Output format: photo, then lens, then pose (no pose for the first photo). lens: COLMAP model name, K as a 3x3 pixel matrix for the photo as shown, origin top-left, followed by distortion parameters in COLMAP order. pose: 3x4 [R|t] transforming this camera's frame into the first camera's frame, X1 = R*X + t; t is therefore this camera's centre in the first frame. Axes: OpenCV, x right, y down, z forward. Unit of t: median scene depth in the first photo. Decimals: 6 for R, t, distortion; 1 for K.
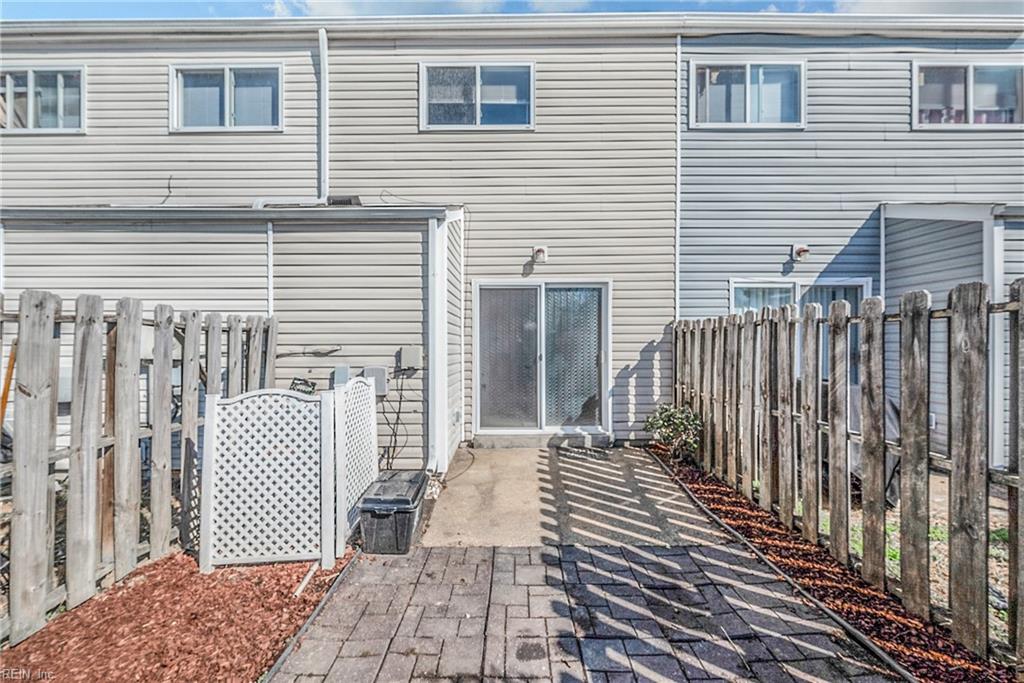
lens RADIAL K [[402.4, 0, 508.1], [0, 402.4, 341.9], [0, 0, 1]] dist [-0.001804, -0.000227]
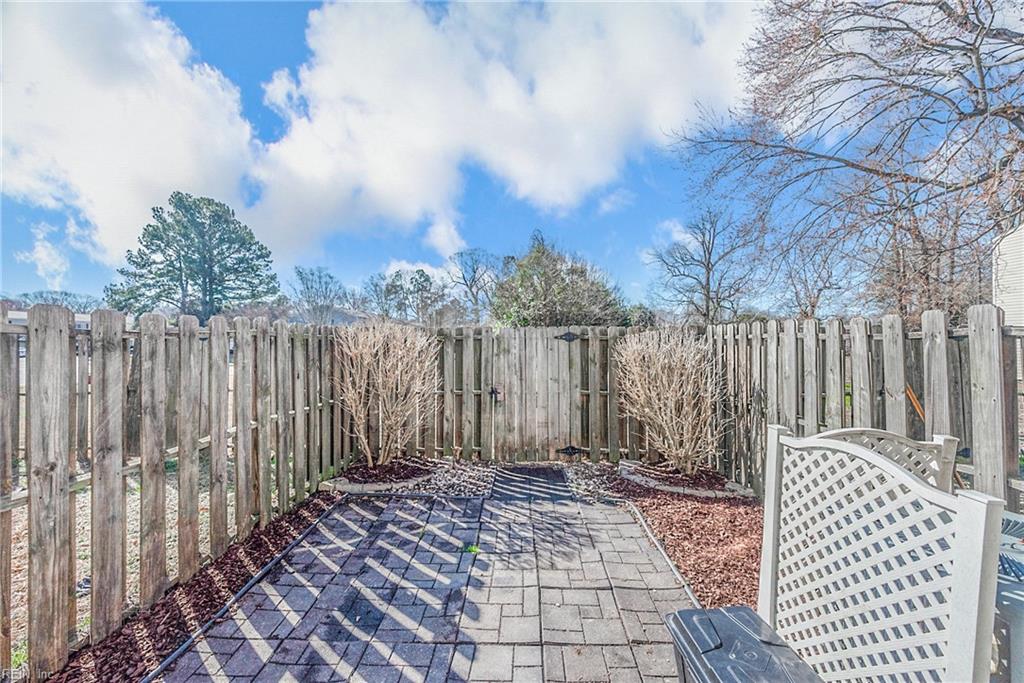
lens RADIAL K [[412.5, 0, 515.4], [0, 412.5, 340.7], [0, 0, 1]] dist [-0.000577, -0.000056]
pose [[-0.999970, 0.003603, 0.006903, 0.003610], [0.003633, 0.999984, 0.004331, -0.024772], [-0.006887, 0.004356, -0.999967, 1.101947]]
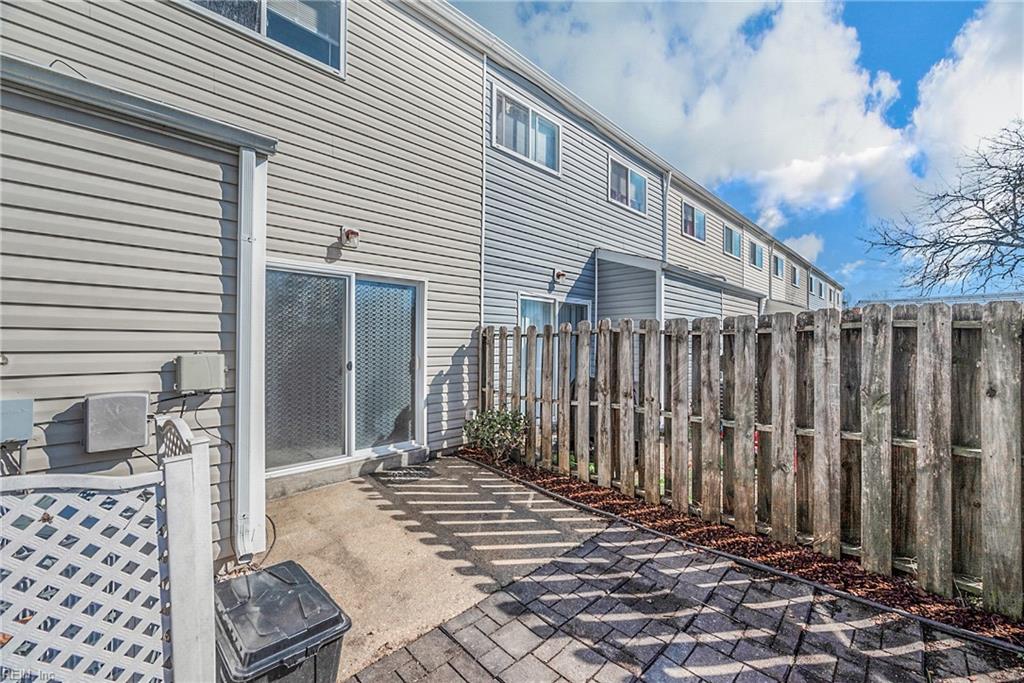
lens RADIAL K [[402.4, 0, 508.1], [0, 402.4, 341.9], [0, 0, 1]] dist [-0.001804, -0.000227]
pose [[0.715938, 0.010148, 0.698090, -0.323724], [-0.004900, 0.999943, -0.009510, -0.003973], [-0.698146, 0.003388, 0.715947, 0.266142]]
